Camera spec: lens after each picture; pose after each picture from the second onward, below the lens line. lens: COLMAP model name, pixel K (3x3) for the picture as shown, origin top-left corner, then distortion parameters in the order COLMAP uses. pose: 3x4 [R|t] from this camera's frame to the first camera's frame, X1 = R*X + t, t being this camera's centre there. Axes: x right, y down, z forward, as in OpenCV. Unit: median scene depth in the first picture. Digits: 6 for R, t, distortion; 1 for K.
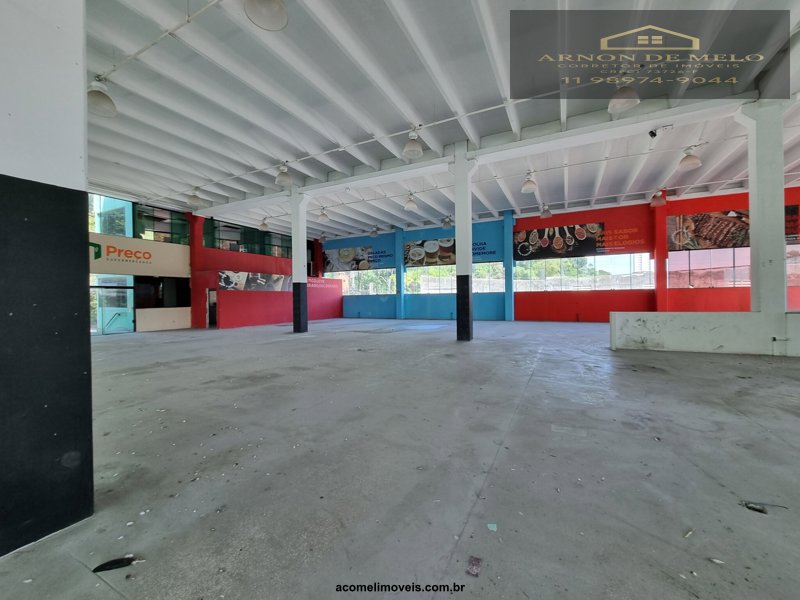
lens RADIAL K [[325.5, 0, 403.1], [0, 325.5, 299.8], [0, 0, 1]] dist [-0.002923, -0.000128]
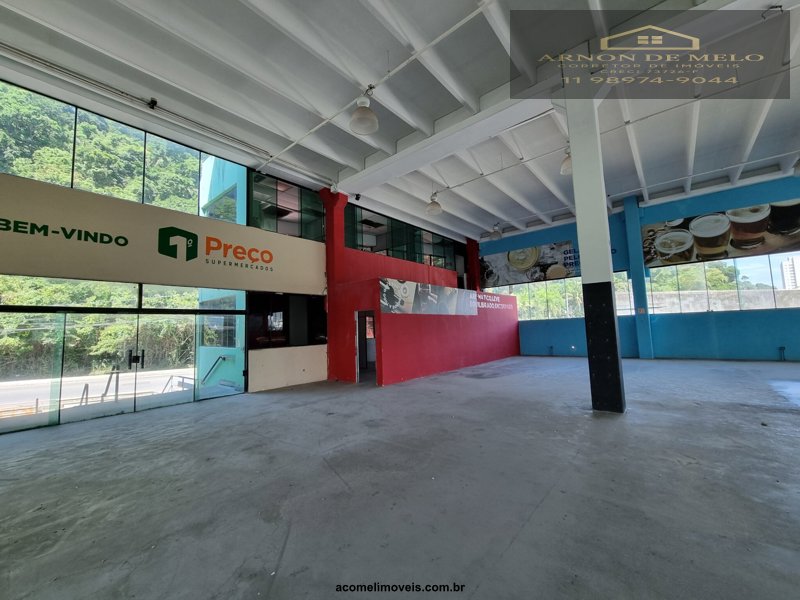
lens RADIAL K [[325.5, 0, 399.1], [0, 325.5, 299.6], [0, 0, 1]] dist [-0.002923, -0.000128]
pose [[0.971117, -0.045170, -0.234288, -0.375186], [0.023414, 0.995218, -0.094827, -0.000053], [0.237451, 0.086603, 0.967531, 0.440790]]
